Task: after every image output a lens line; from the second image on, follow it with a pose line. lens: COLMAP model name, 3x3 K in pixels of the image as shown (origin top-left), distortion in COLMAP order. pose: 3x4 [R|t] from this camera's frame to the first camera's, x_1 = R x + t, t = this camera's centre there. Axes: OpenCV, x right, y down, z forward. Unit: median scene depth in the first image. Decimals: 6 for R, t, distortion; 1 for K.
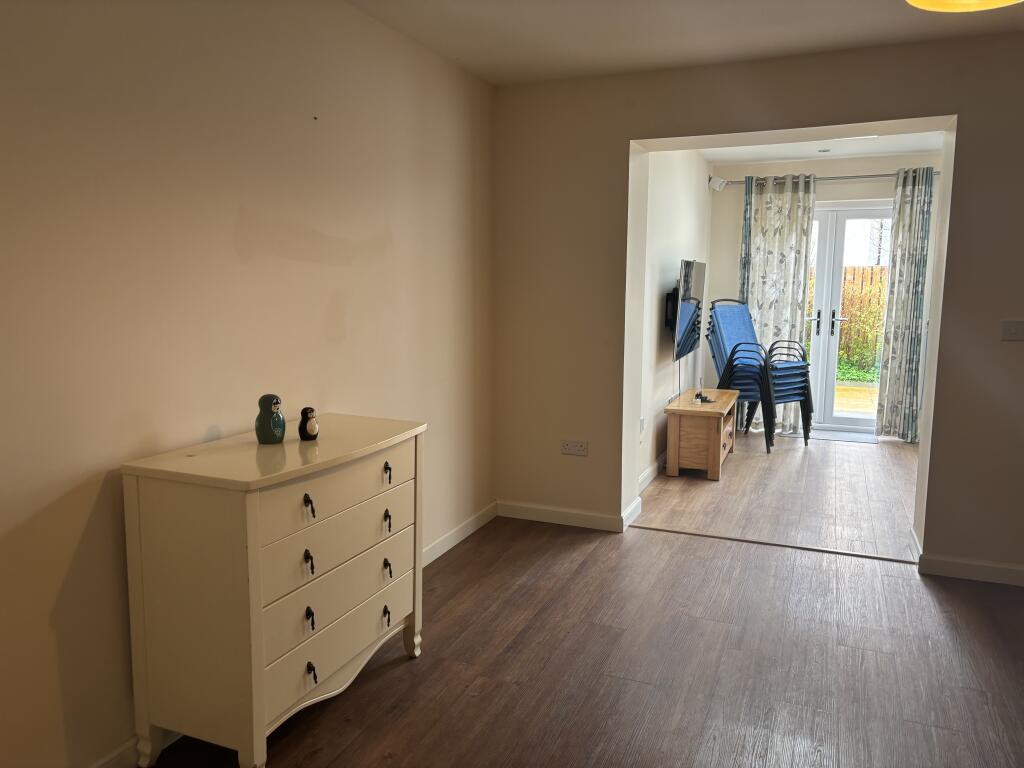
lens RADIAL K [[765.0, 0, 506.9], [0, 765.0, 384.7], [0, 0, 1]] dist [0.047476, -0.049769]
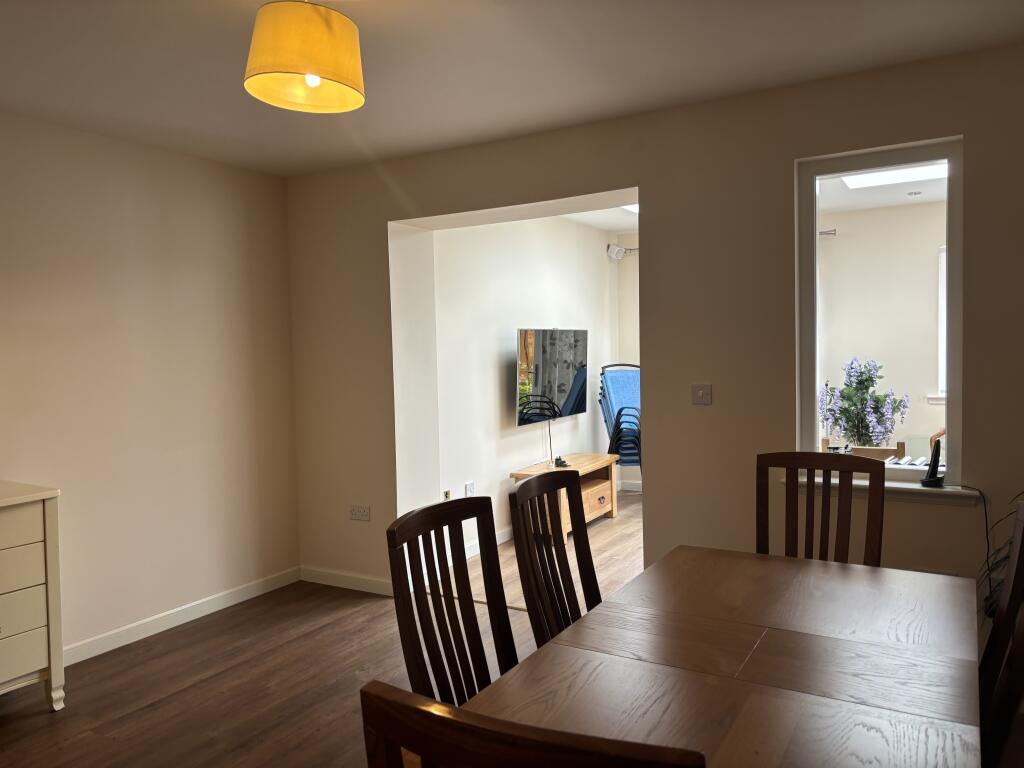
lens RADIAL K [[765.0, 0, 515.5], [0, 765.0, 379.9], [0, 0, 1]] dist [0.047476, -0.049769]
pose [[0.991815, -0.021103, -0.125931, 0.278839], [0.009296, 0.995564, -0.093624, 0.001788], [0.127348, 0.091687, 0.987611, -0.007166]]
